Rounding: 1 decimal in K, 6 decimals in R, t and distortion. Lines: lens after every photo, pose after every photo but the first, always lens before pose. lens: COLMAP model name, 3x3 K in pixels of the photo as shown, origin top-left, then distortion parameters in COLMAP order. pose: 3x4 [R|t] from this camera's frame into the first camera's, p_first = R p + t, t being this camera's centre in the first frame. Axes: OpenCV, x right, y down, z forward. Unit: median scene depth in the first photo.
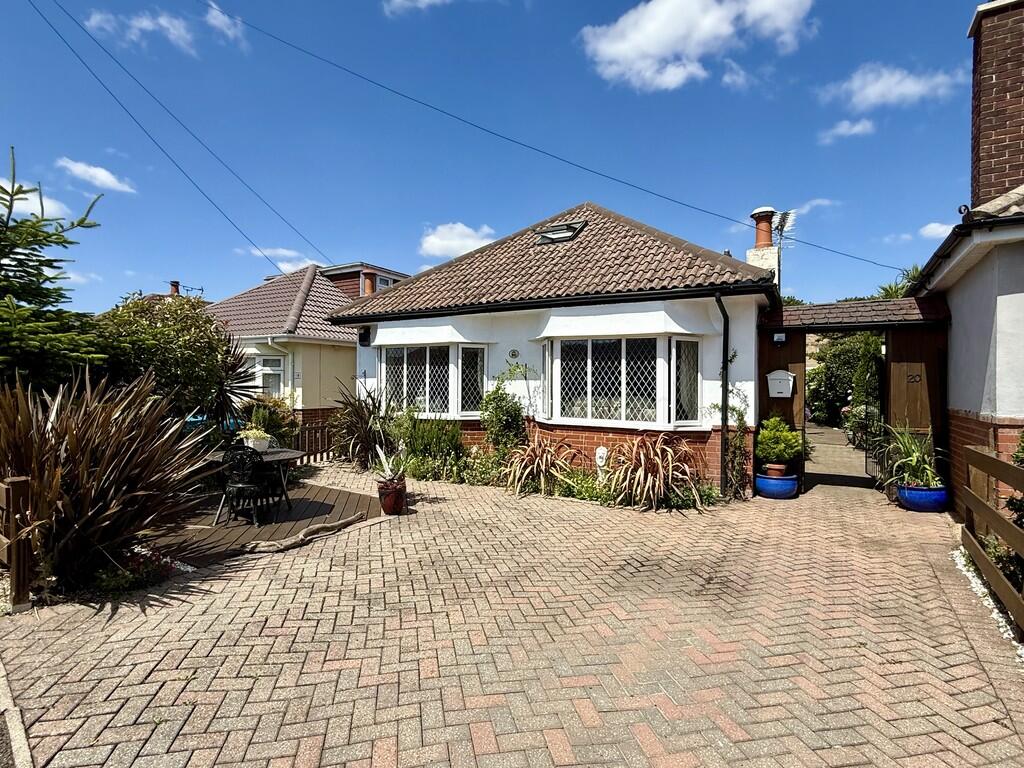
lens RADIAL K [[512.0, 0, 512.8], [0, 512.0, 384.5], [0, 0, 1]] dist [0.000523, 0.000078]
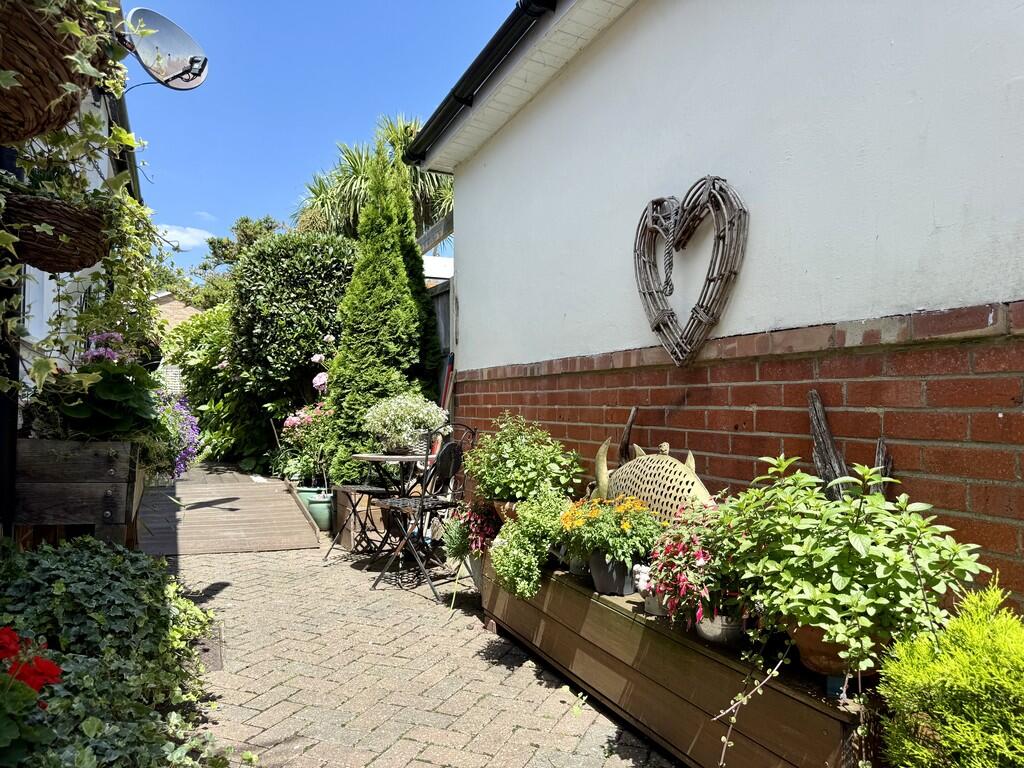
lens RADIAL K [[716.6, 0, 518.5], [0, 716.6, 393.7], [0, 0, 1]] dist [0.010137, -0.021714]
pose [[0.566901, 0.014694, 0.823655, 0.349578], [-0.006537, 0.999890, -0.013339, 0.036156], [-0.823760, 0.002178, 0.566934, 0.614438]]
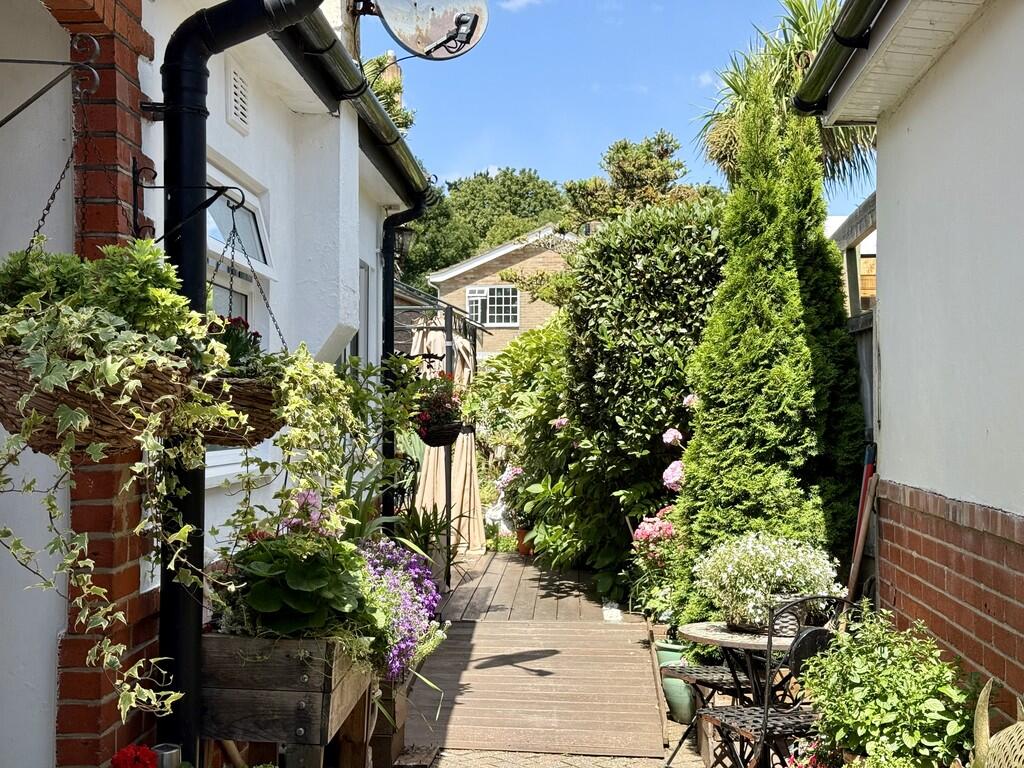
lens RADIAL K [[1406.4, 0, 511.9], [0, 1406.4, 382.7], [0, 0, 1]] dist [0.147922, 0.000000]
pose [[0.888282, 0.005105, 0.459269, 0.346877], [0.002212, 0.999879, -0.015391, 0.001915], [-0.459292, 0.014688, 0.888164, 0.534989]]
